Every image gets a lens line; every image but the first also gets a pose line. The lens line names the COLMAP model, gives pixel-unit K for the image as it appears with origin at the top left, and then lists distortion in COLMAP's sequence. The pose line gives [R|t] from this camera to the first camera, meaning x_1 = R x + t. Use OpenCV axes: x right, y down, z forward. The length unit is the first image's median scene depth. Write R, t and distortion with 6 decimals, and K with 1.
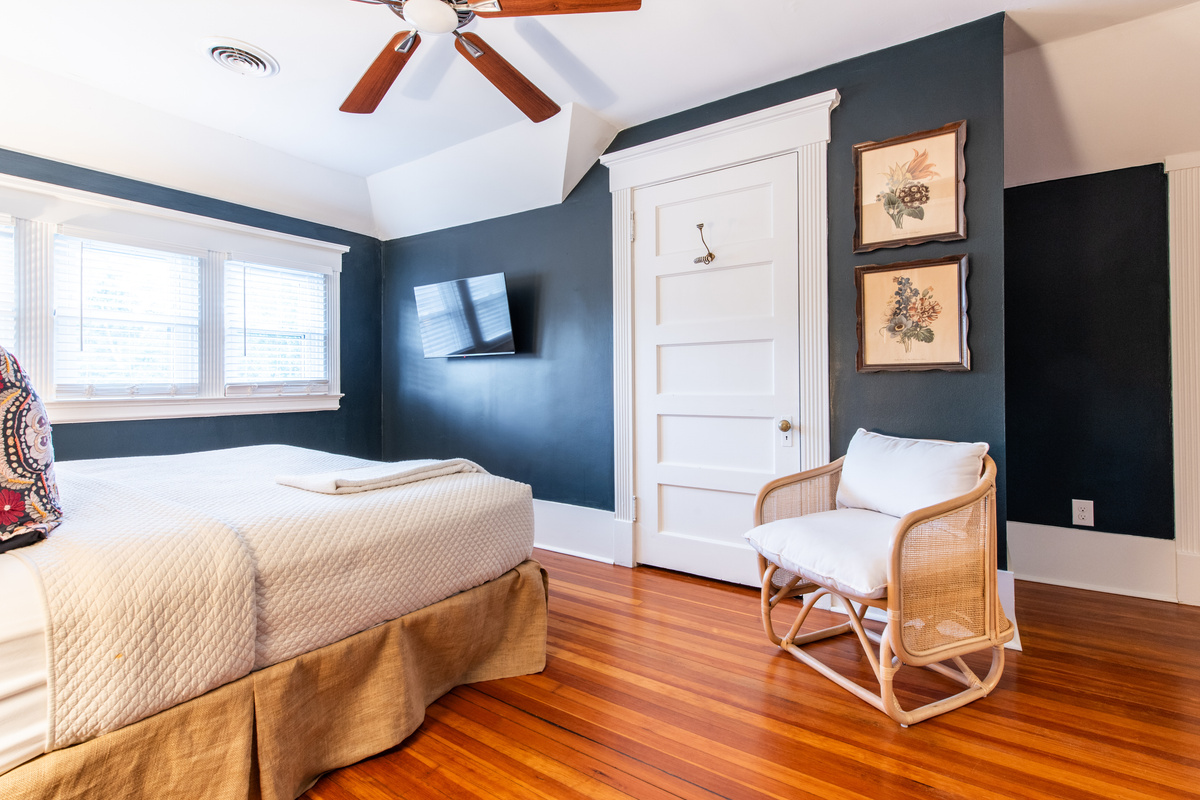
lens RADIAL K [[554.1, 0, 613.8], [0, 554.1, 376.0], [0, 0, 1]] dist [0.005304, 0.000243]
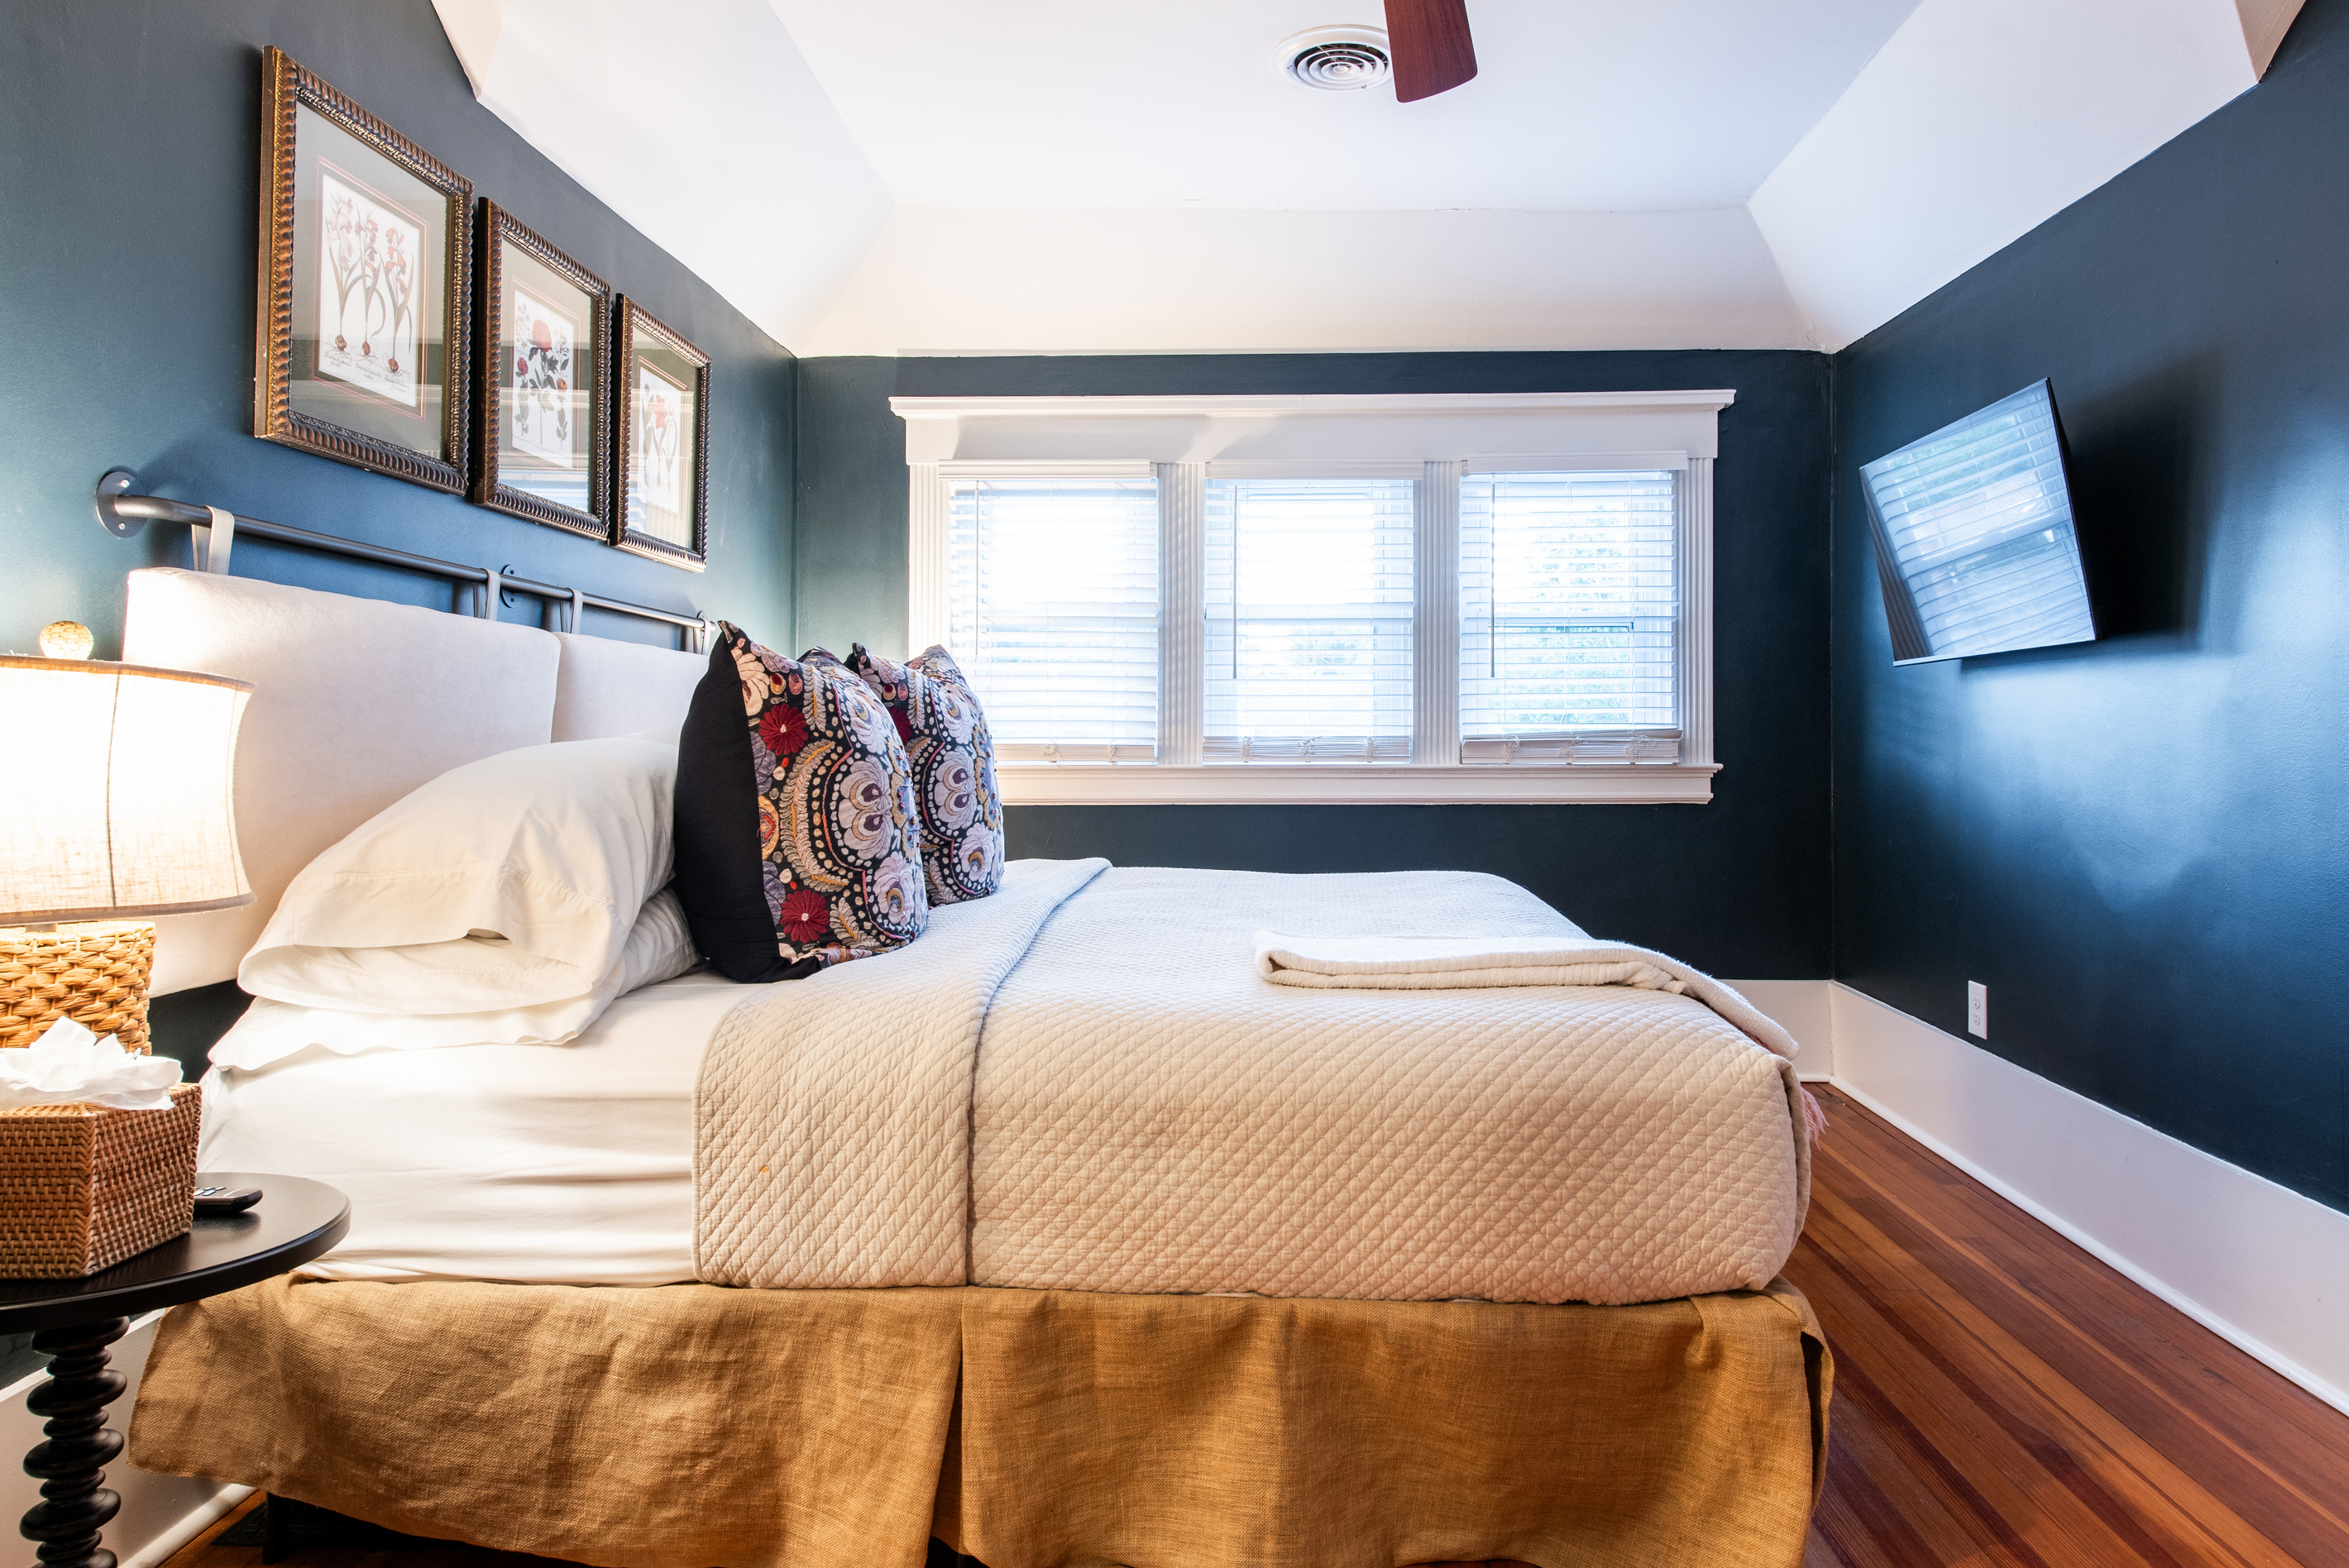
lens RADIAL K [[1423.9, 0, 1209.0], [0, 1423.9, 732.9], [0, 0, 1]] dist [0.023119, 0.000536]
pose [[0.531187, -0.000007, -0.847255, 0.550998], [0.007061, 0.999965, 0.004418, 0.008327], [0.847225, -0.008329, 0.531168, 0.435433]]
